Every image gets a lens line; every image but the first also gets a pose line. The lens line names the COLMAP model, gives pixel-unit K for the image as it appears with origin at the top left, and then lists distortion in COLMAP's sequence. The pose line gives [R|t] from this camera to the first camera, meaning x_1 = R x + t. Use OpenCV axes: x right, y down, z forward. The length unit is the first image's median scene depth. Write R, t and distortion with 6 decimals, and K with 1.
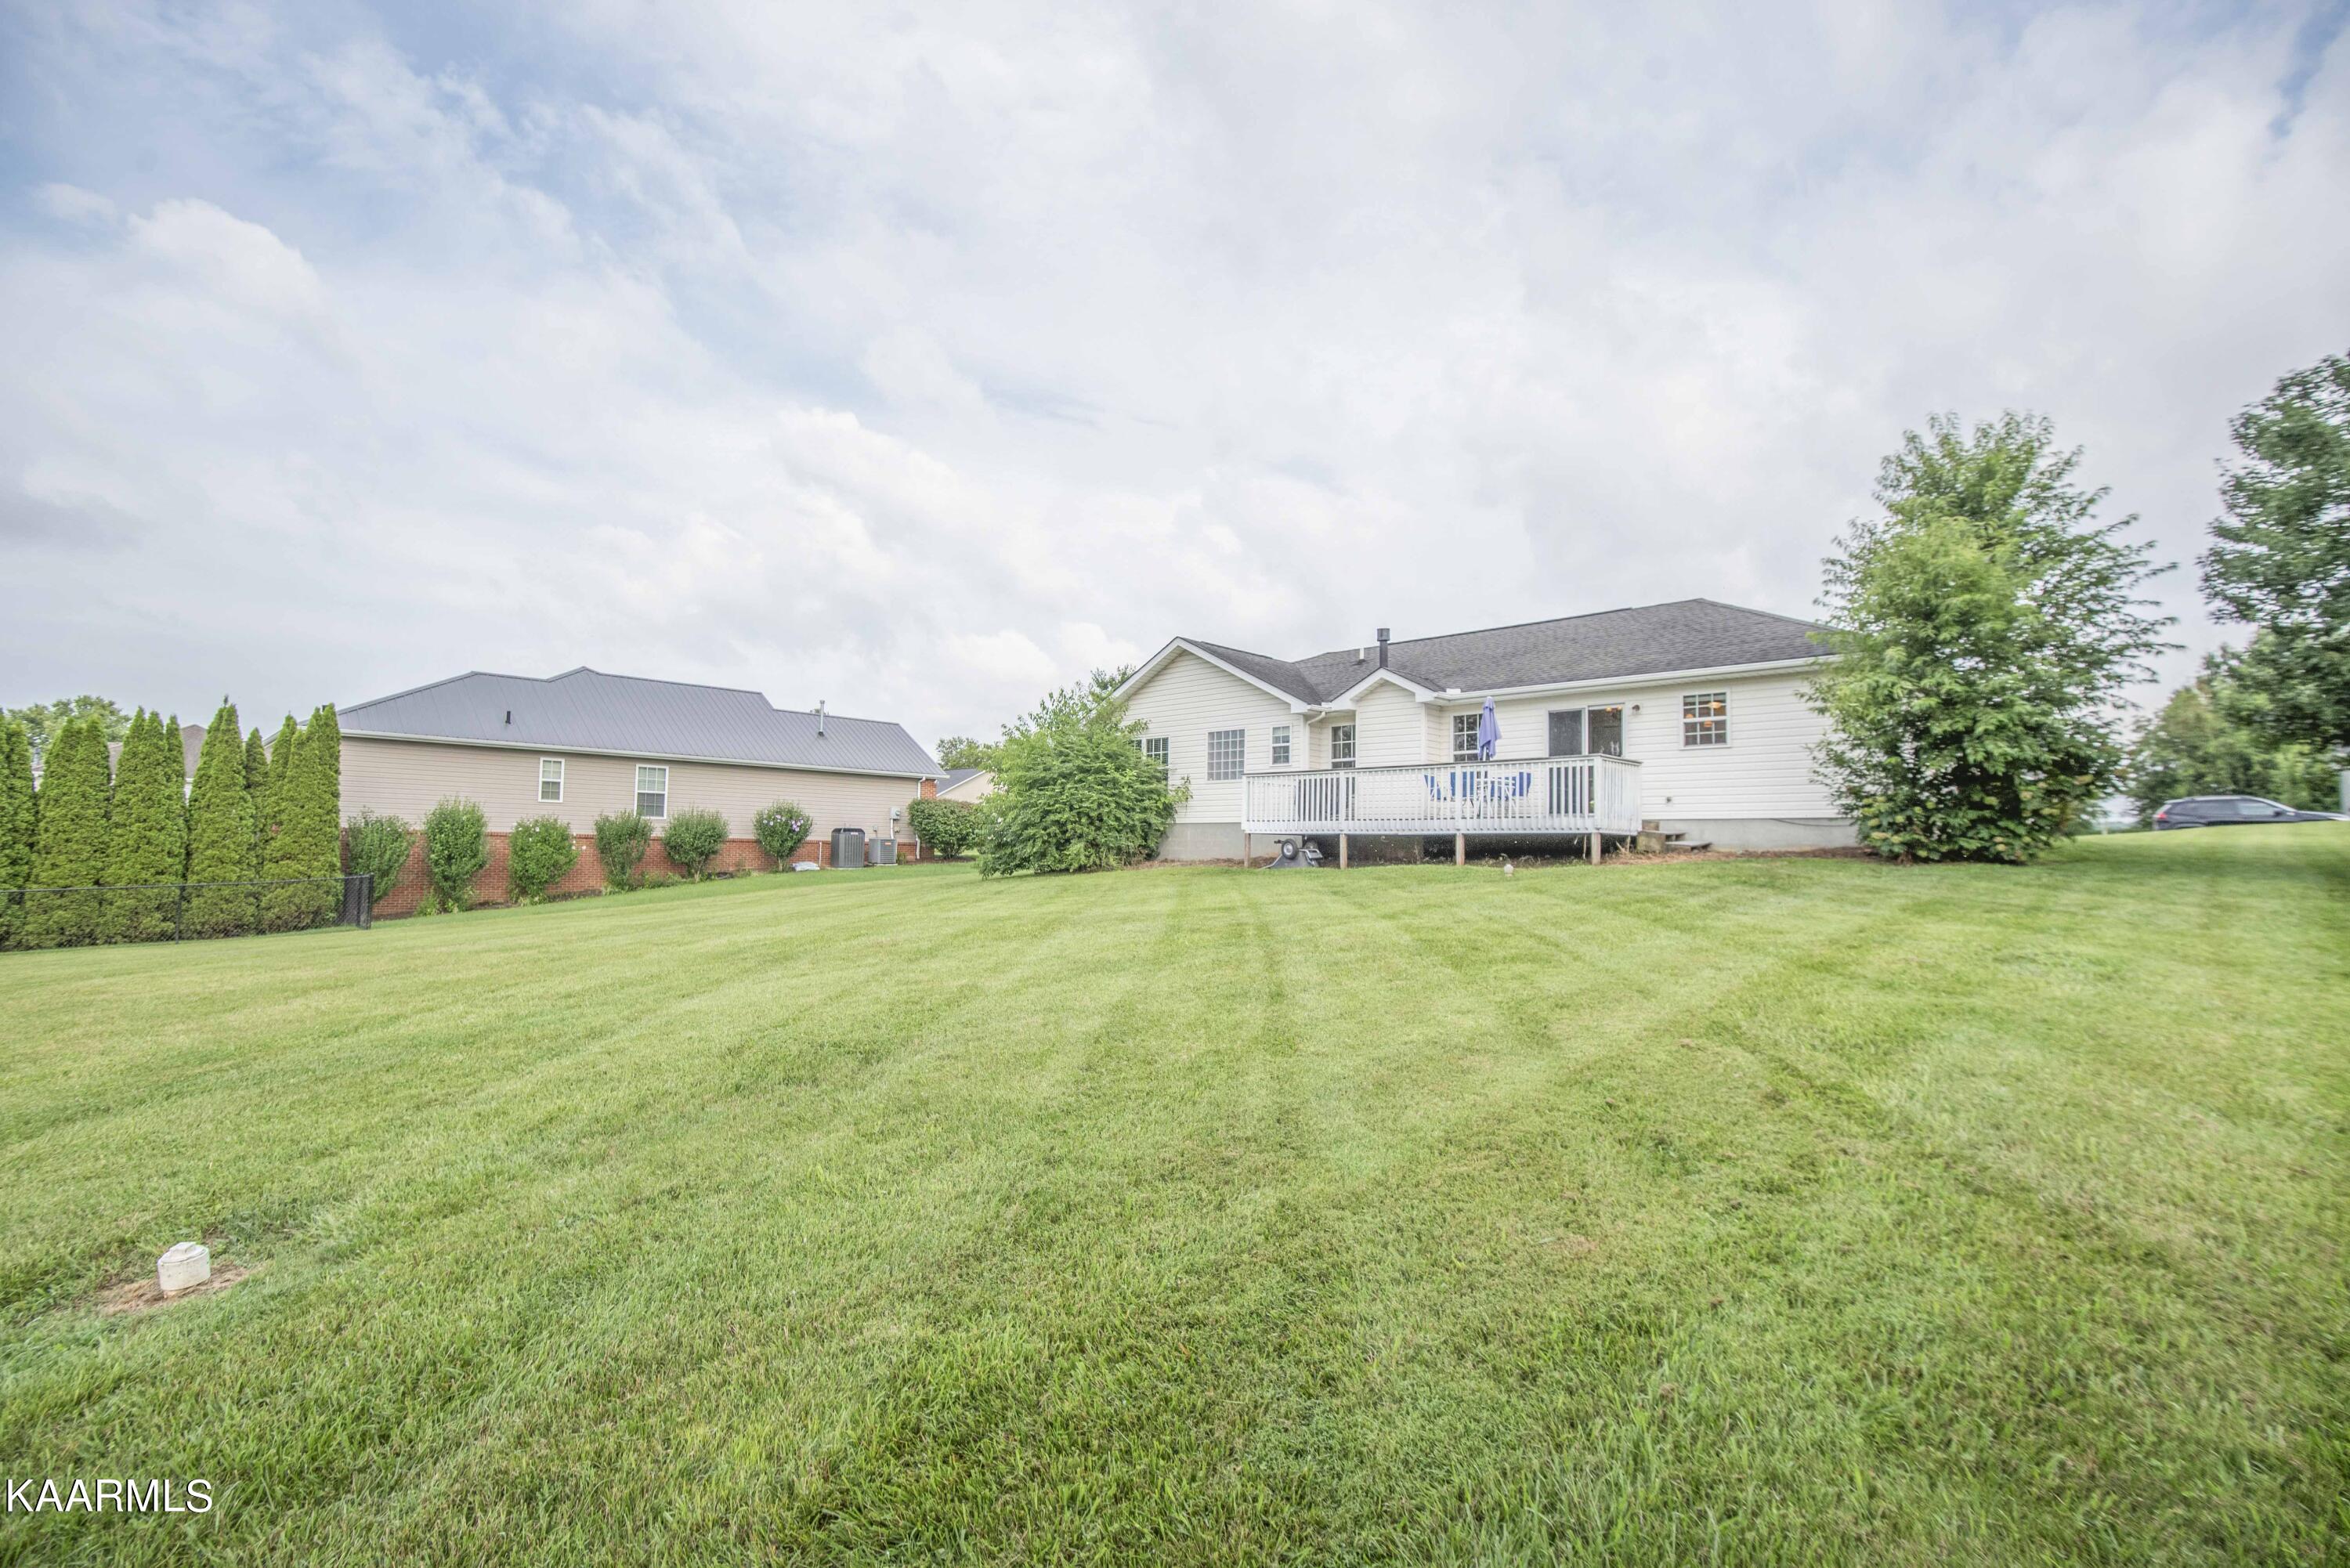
lens RADIAL K [[1064.1, 0, 1178.4], [0, 1064.1, 801.9], [0, 0, 1]] dist [-0.001758, -0.017349]
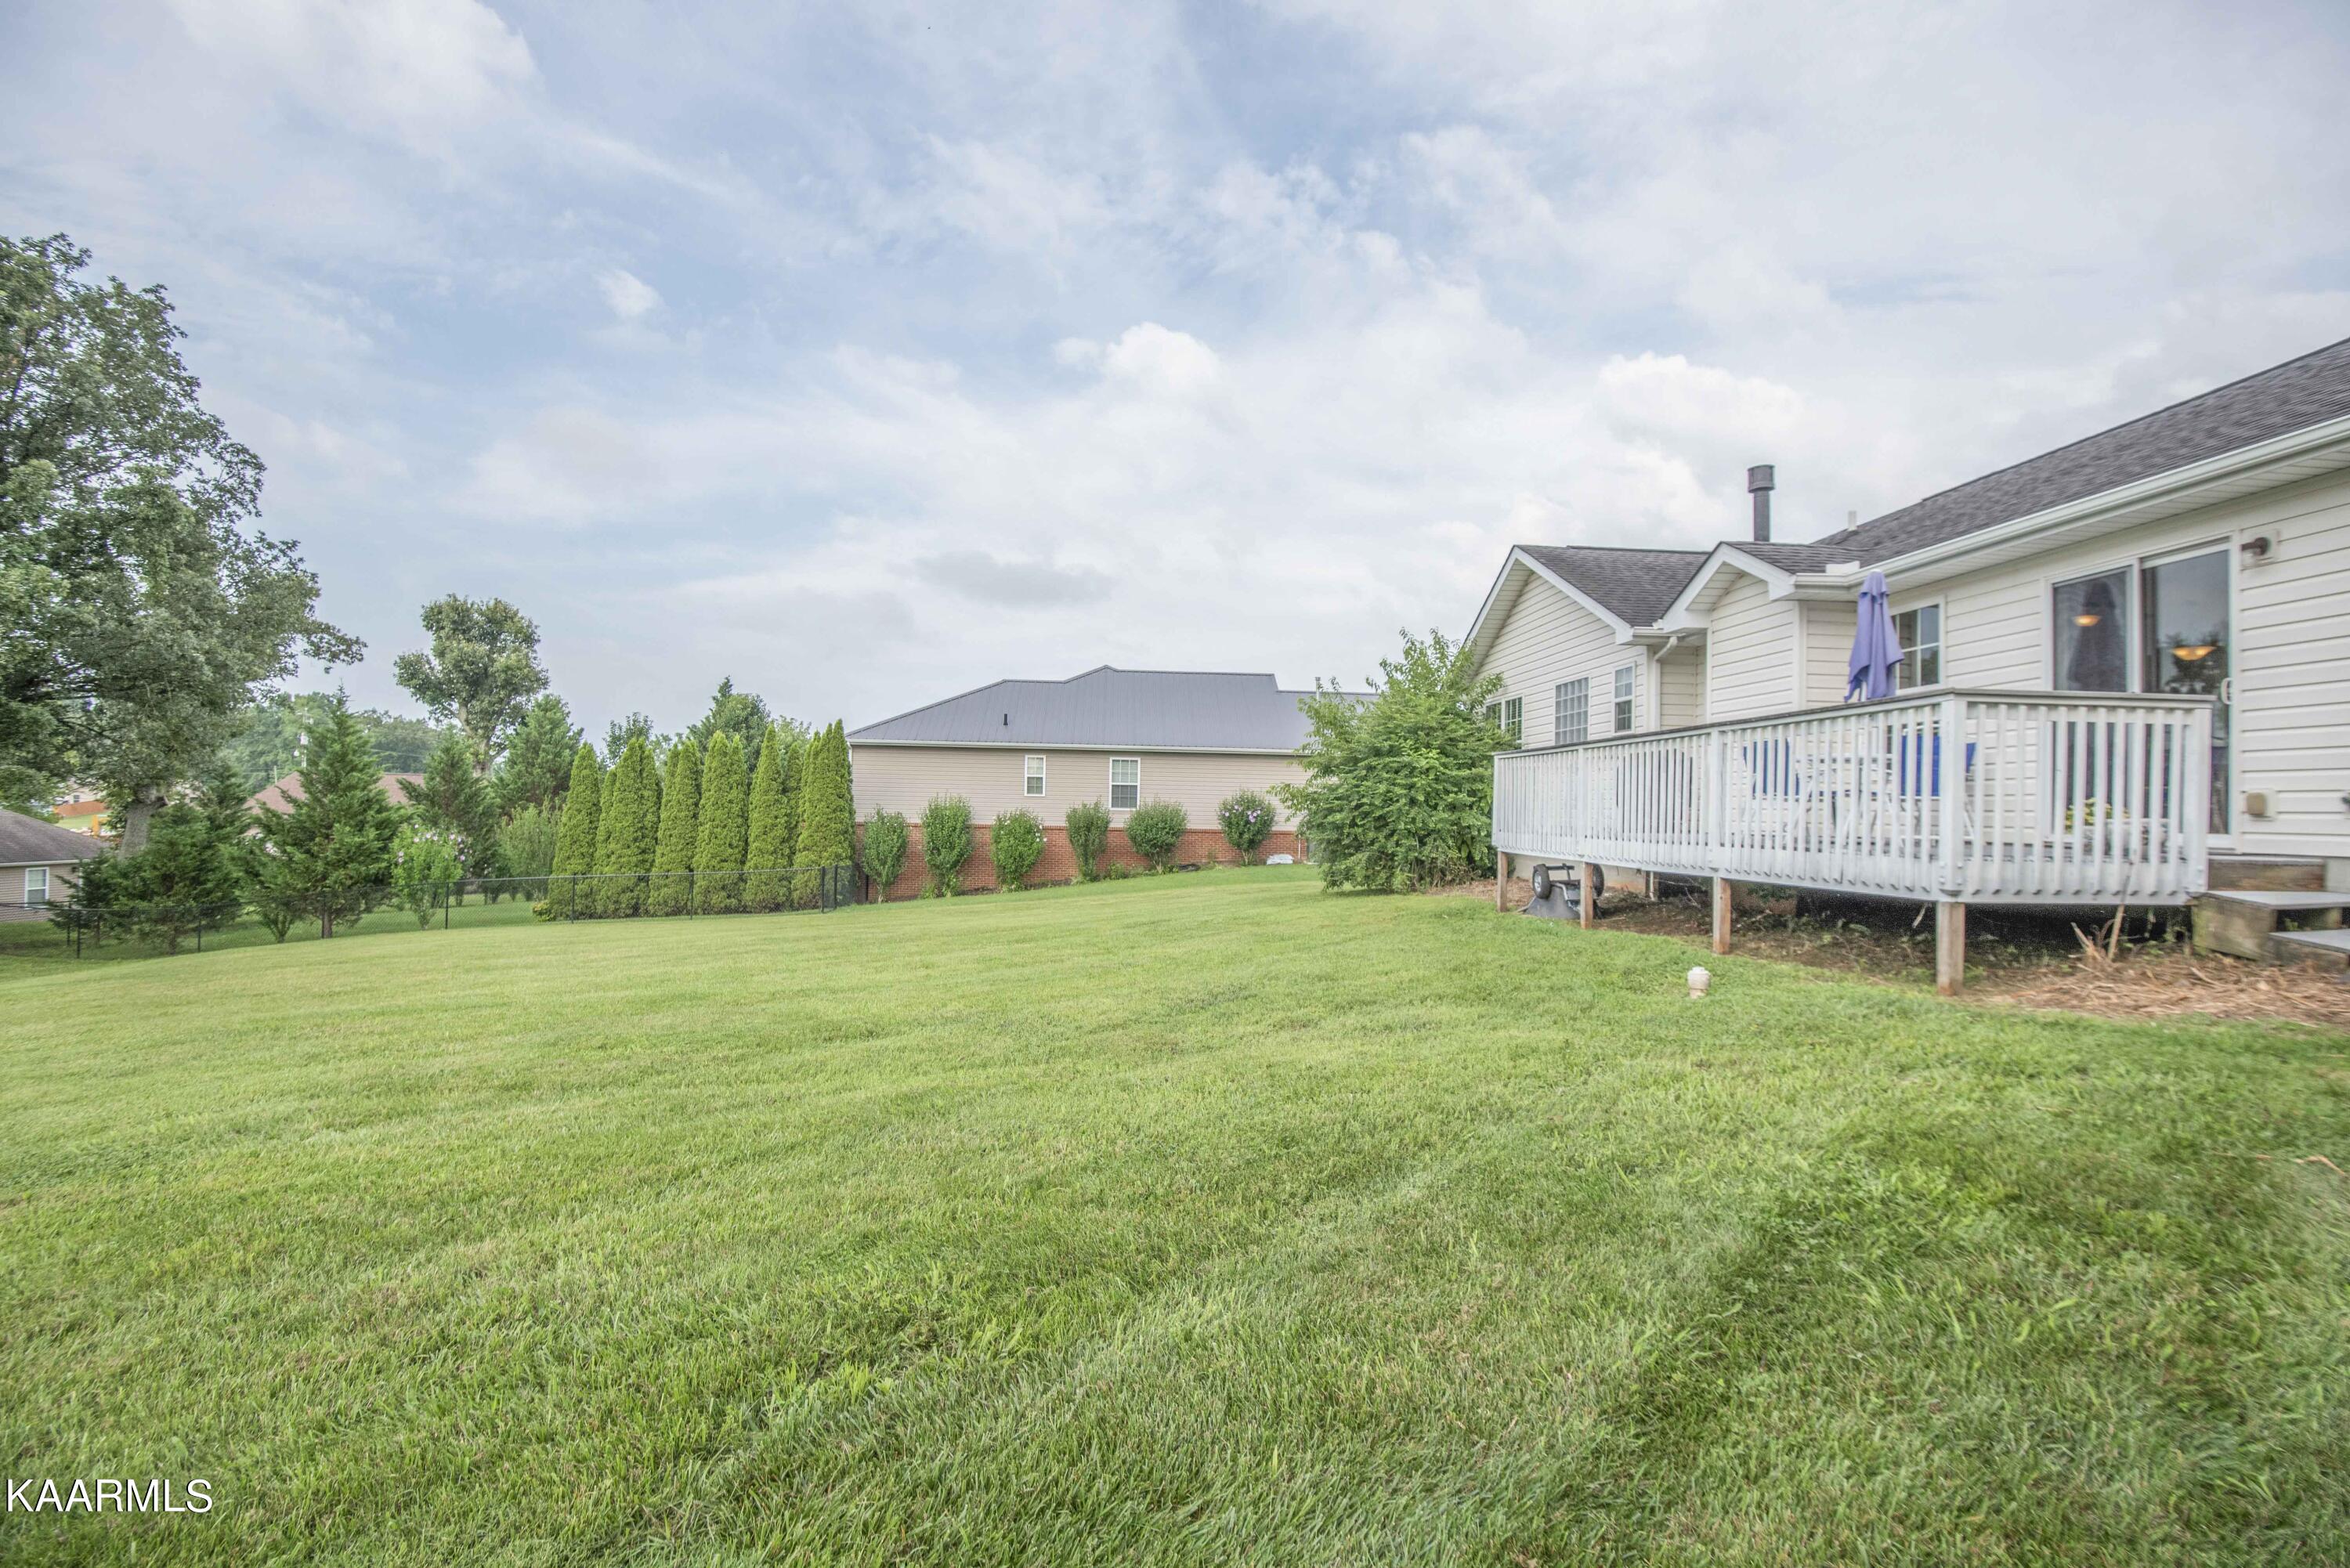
lens RADIAL K [[1064.1, 0, 1178.4], [0, 1064.1, 801.9], [0, 0, 1]] dist [-0.001758, -0.017349]
pose [[0.756209, -0.007658, -0.654285, 0.272640], [0.026110, 0.999488, 0.018479, -0.012331], [0.653808, -0.031057, 0.756022, 0.348248]]
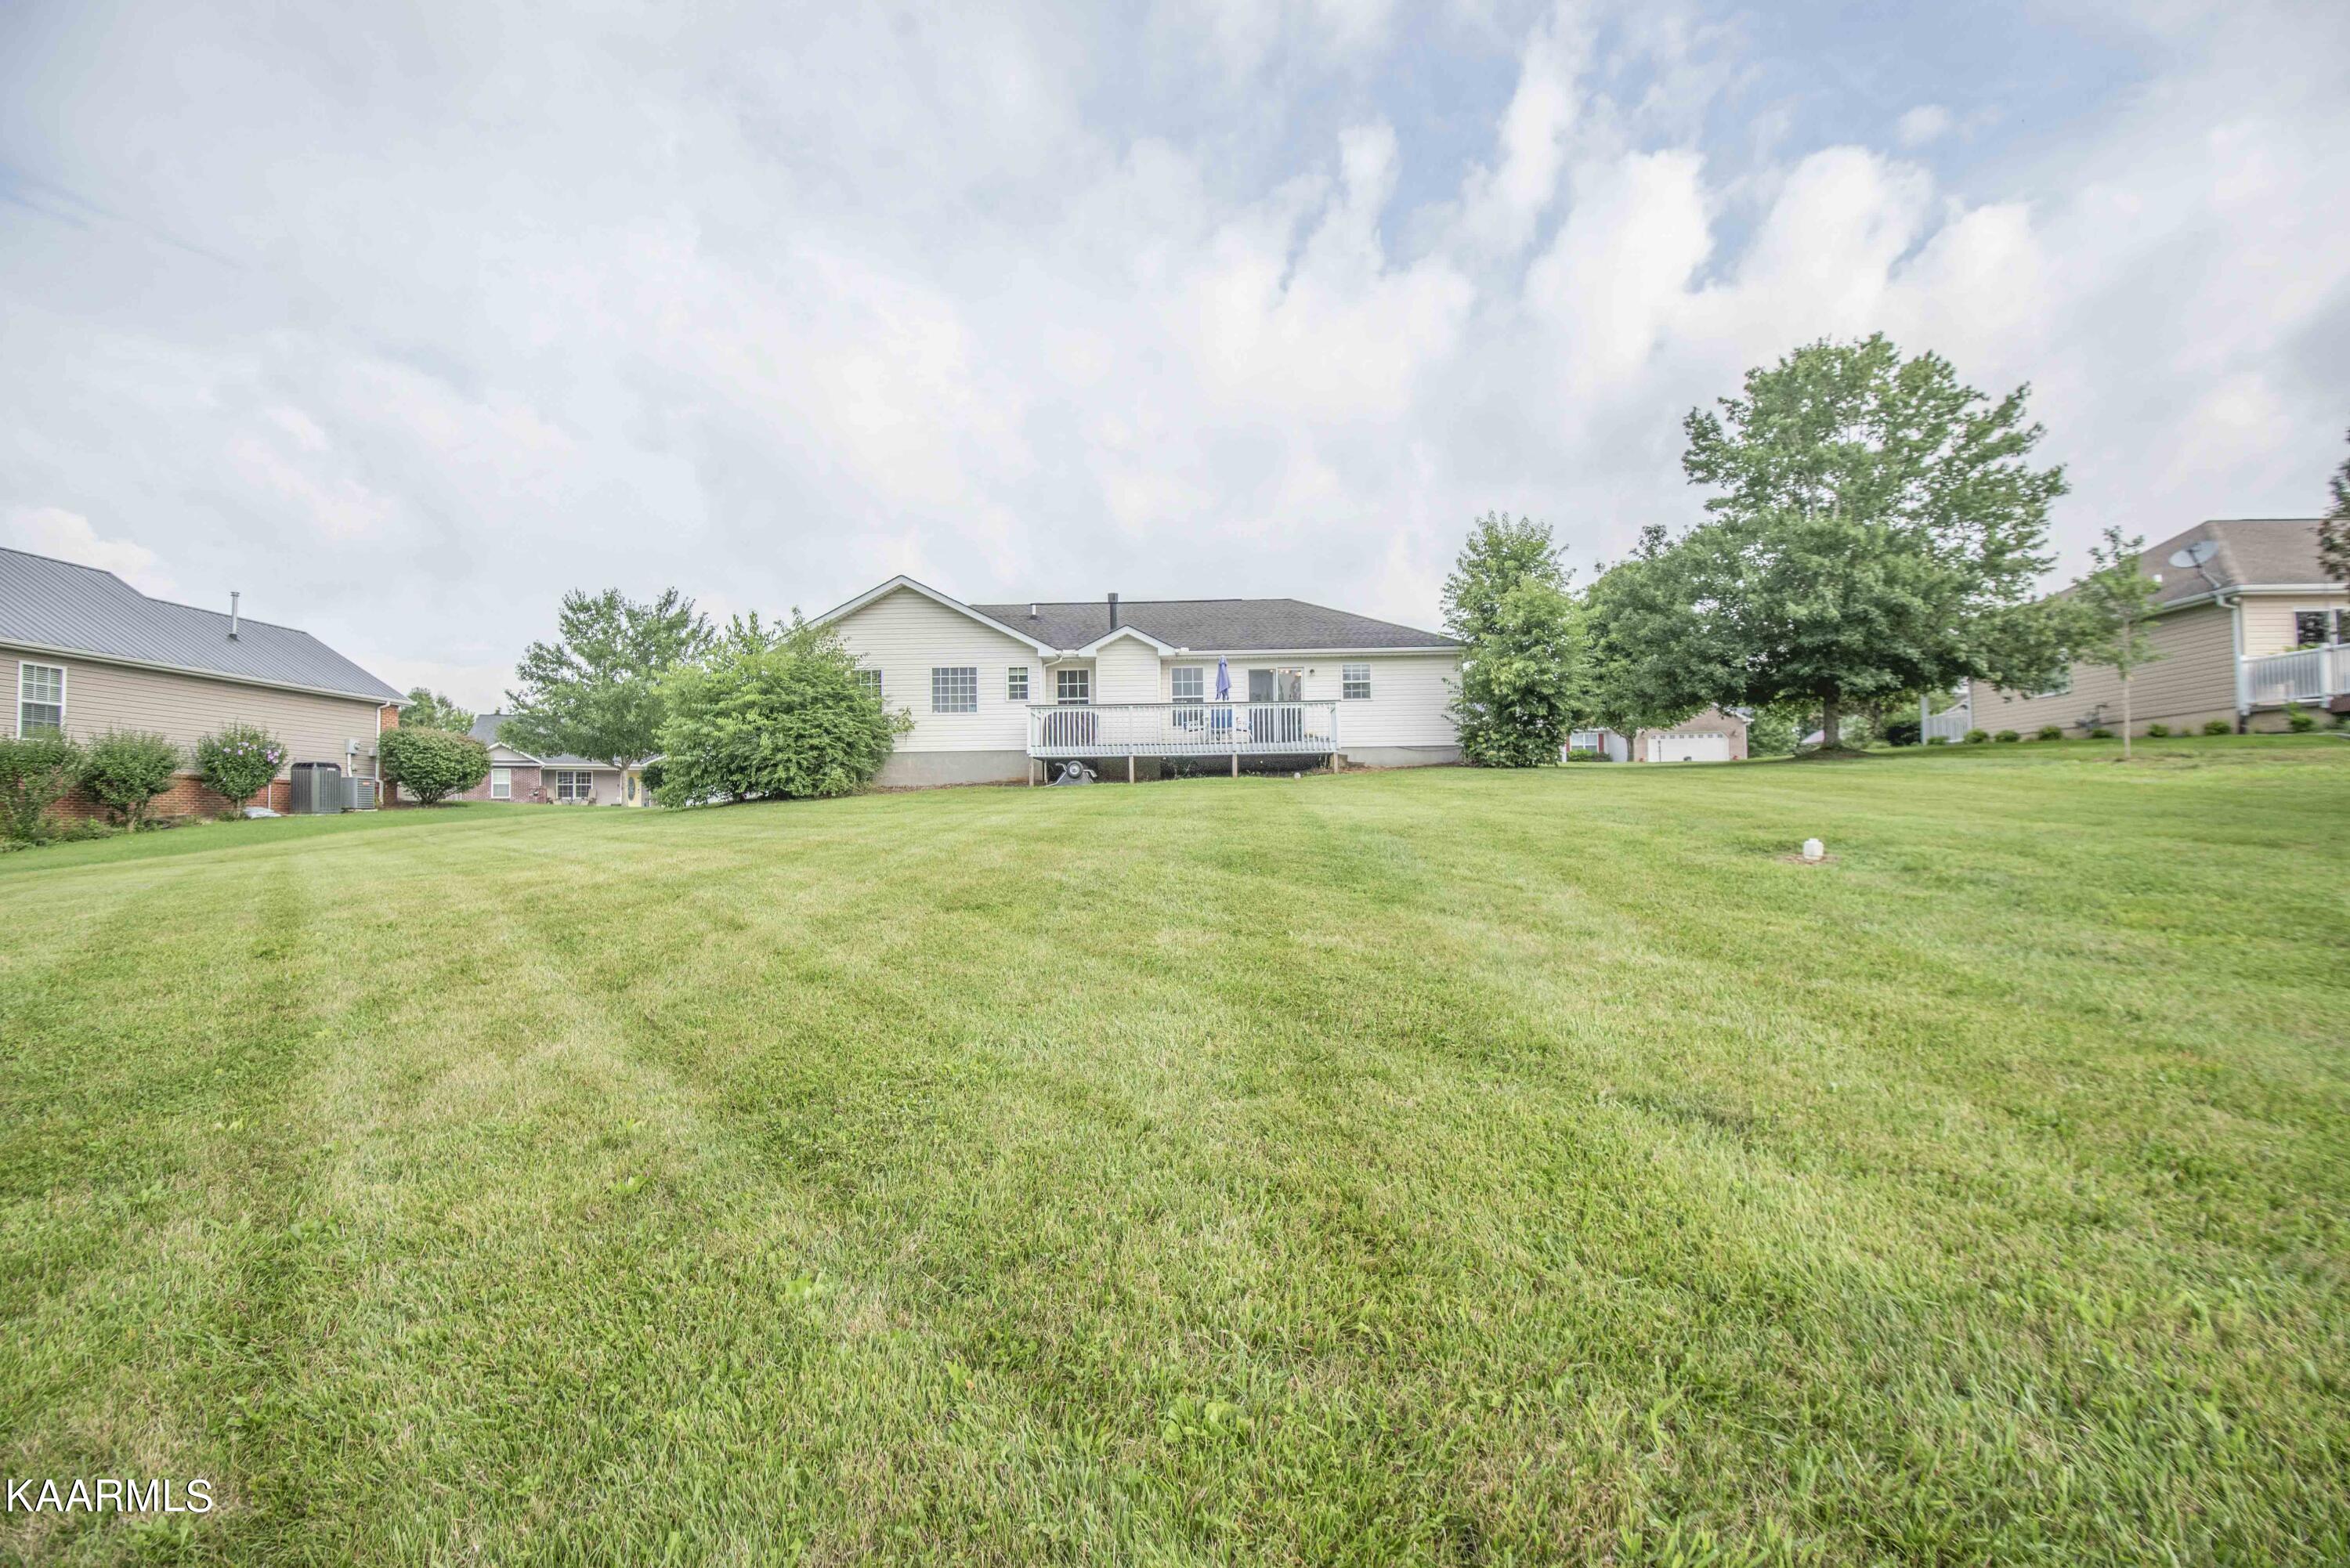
lens RADIAL K [[1064.1, 0, 1178.4], [0, 1064.1, 801.9], [0, 0, 1]] dist [-0.001758, -0.017349]
pose [[0.744065, -0.013524, 0.667970, -0.521768], [-0.007427, 0.999566, 0.028511, 0.039009], [-0.668066, -0.026175, 0.743642, 0.020713]]
